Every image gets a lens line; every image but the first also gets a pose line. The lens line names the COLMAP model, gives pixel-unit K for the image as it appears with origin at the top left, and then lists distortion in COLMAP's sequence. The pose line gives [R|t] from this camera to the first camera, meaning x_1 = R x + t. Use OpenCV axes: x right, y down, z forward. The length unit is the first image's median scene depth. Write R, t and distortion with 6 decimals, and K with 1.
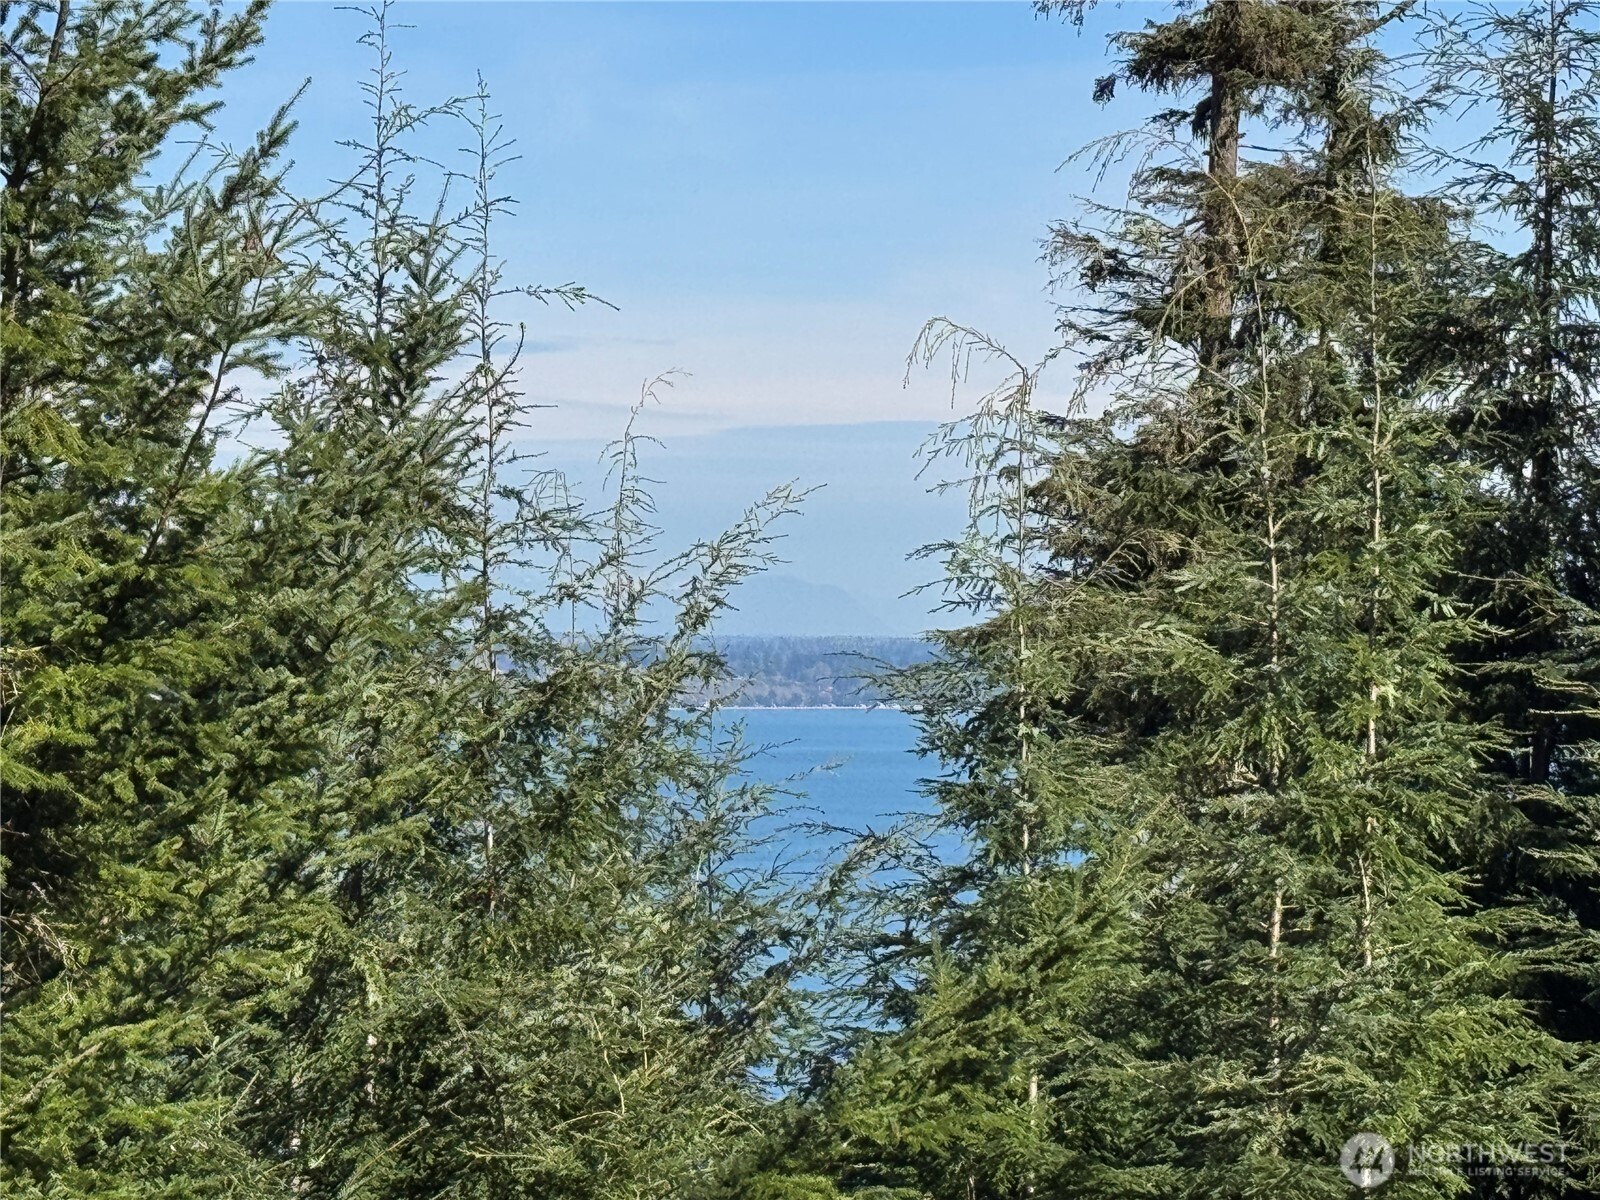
lens RADIAL K [[5179.4, 0, 800.8], [0, 5179.4, 600.6], [0, 0, 1]] dist [-0.009483, 0.000000]
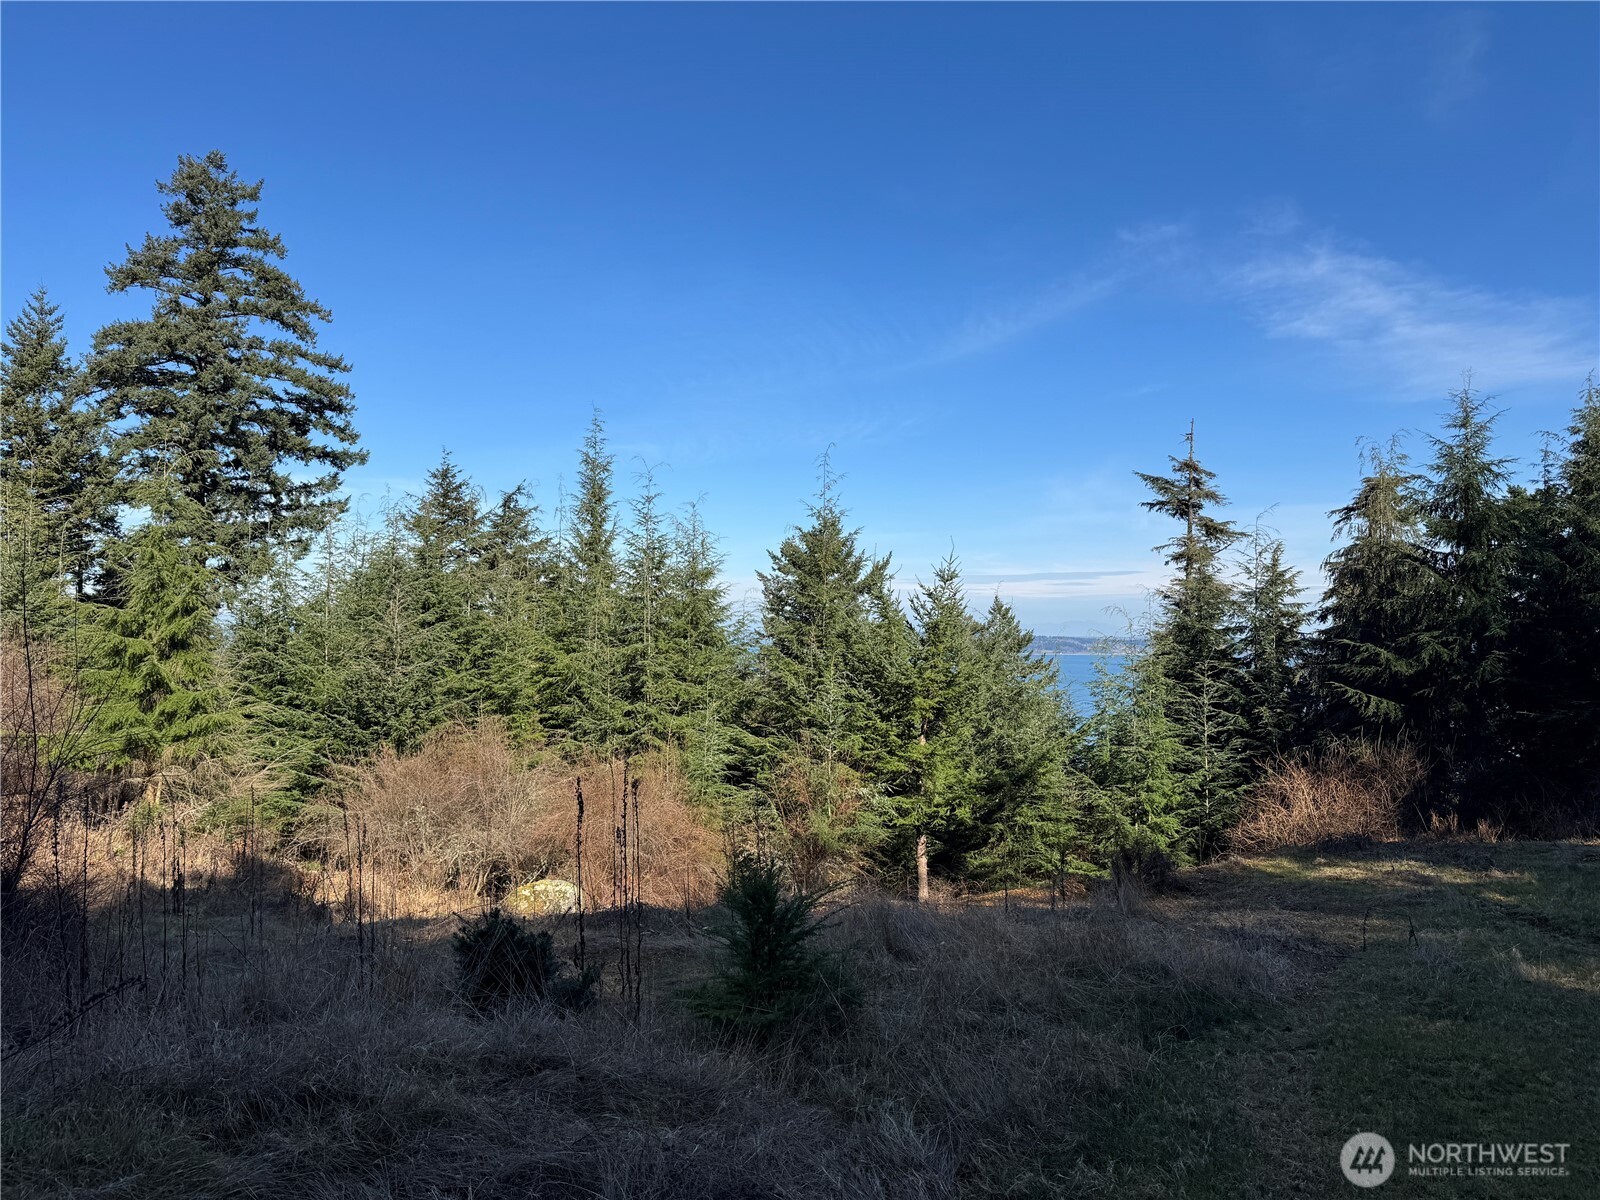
lens RADIAL K [[1111.0, 0, 801.5], [0, 1111.0, 604.8], [0, 0, 1]] dist [0.073558, -0.085668]
pose [[0.948068, -0.006568, -0.317999, 0.069935], [-0.000766, 0.999737, -0.022933, -0.028606], [0.318066, 0.021986, 0.947814, -0.238642]]
